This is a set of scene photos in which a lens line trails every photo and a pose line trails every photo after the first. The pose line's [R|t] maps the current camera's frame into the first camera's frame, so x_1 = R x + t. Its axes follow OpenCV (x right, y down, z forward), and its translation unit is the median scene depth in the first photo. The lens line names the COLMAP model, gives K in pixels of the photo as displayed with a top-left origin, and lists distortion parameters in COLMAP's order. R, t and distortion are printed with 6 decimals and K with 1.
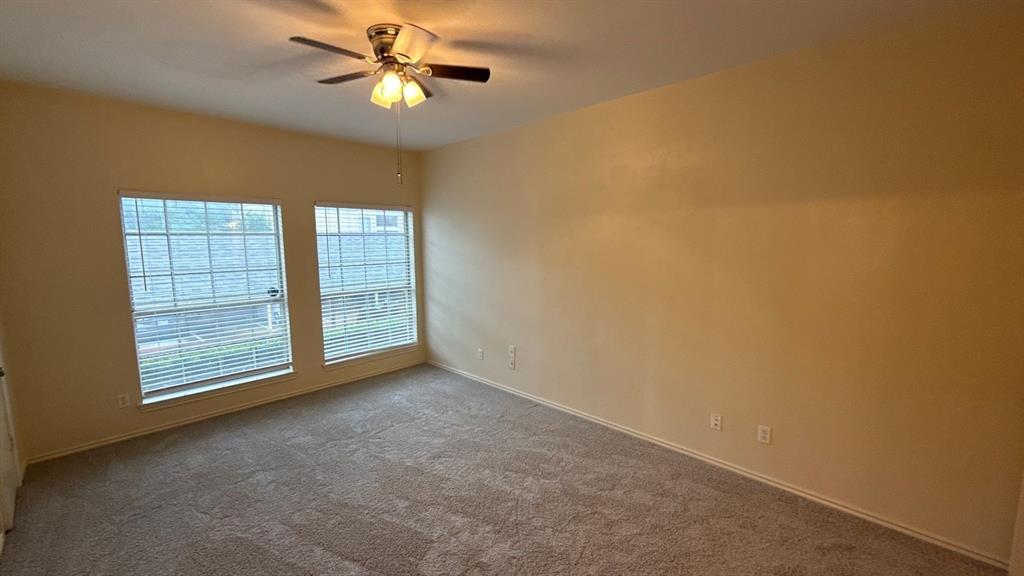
lens RADIAL K [[411.7, 0, 512.3], [0, 411.7, 288.5], [0, 0, 1]] dist [-0.003849, -0.000145]
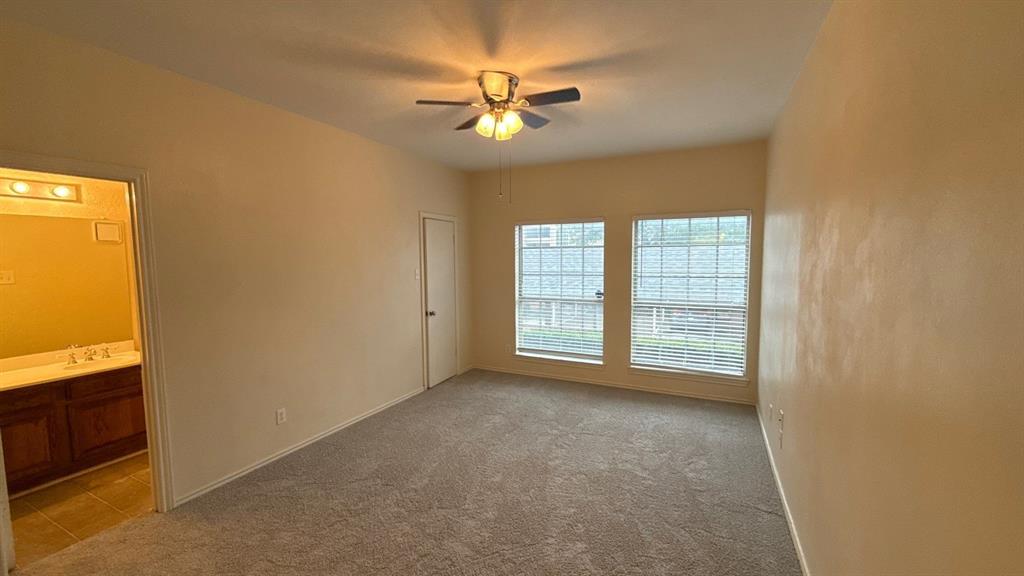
lens RADIAL K [[411.7, 0, 511.6], [0, 411.7, 286.4], [0, 0, 1]] dist [-0.003849, -0.000145]
pose [[0.307597, 0.078717, -0.948255, 0.481747], [-0.107685, 0.993049, 0.047504, -0.044171], [0.945403, 0.087501, 0.313936, 0.378292]]
